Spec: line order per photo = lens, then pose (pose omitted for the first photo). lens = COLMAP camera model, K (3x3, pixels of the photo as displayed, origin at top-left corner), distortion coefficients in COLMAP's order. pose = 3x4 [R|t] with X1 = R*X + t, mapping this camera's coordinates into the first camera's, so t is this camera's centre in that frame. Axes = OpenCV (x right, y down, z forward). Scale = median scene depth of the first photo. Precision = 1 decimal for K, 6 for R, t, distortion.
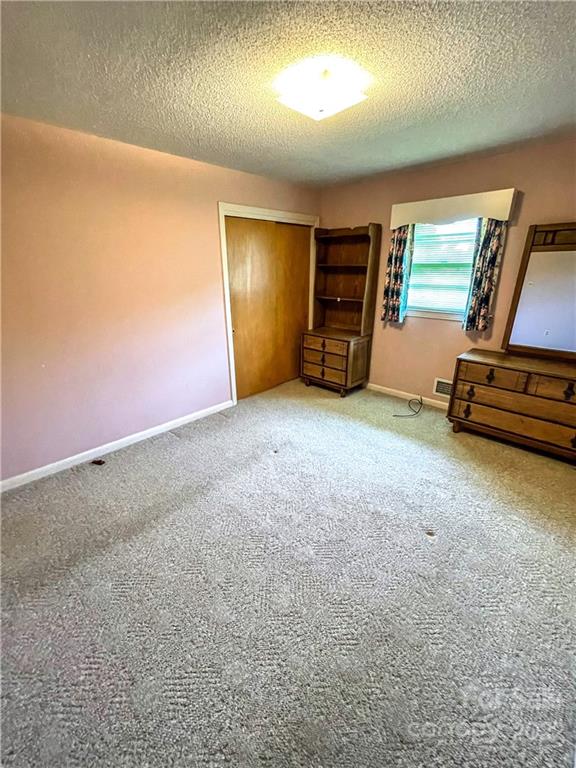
lens RADIAL K [[321.5, 0, 287.1], [0, 321.5, 386.2], [0, 0, 1]] dist [-0.004066, -0.000029]
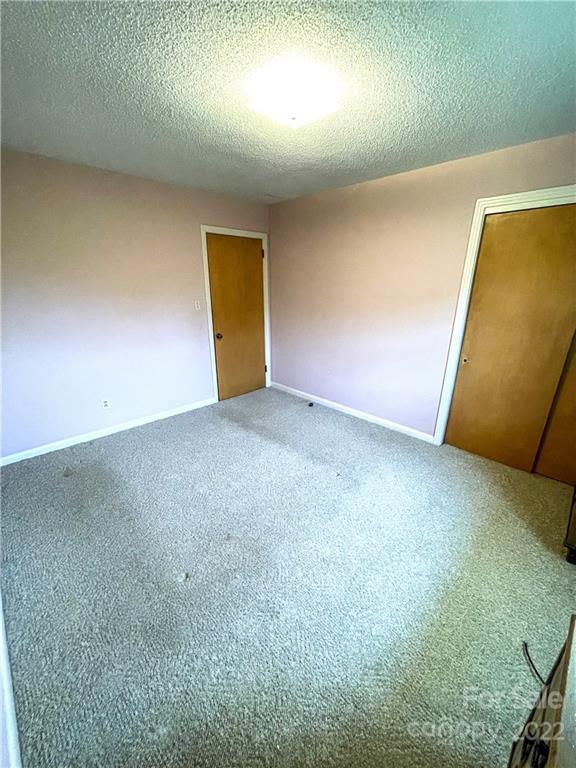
lens RADIAL K [[311.3, 0, 287.9], [0, 311.3, 386.4], [0, 0, 1]] dist [-0.001005, -0.000180]
pose [[-0.035675, 0.329756, -0.943392, 0.610580], [-0.358153, 0.877070, 0.320117, -0.211606], [0.932981, 0.349299, 0.086814, 0.597231]]
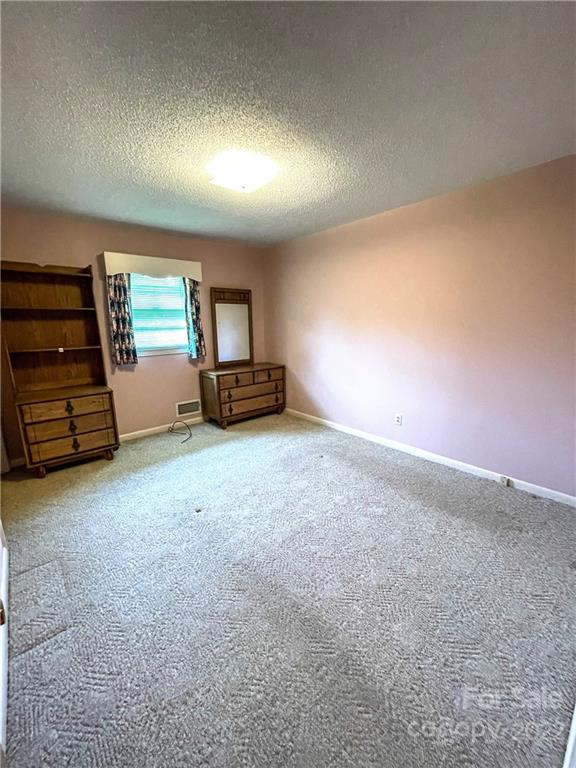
lens RADIAL K [[311.3, 0, 287.9], [0, 311.3, 386.4], [0, 0, 1]] dist [-0.001005, -0.000180]
pose [[0.088994, -0.200990, 0.975542, -0.642295], [0.361786, 0.919057, 0.156349, -0.121449], [-0.928004, 0.339023, 0.154506, 0.455709]]
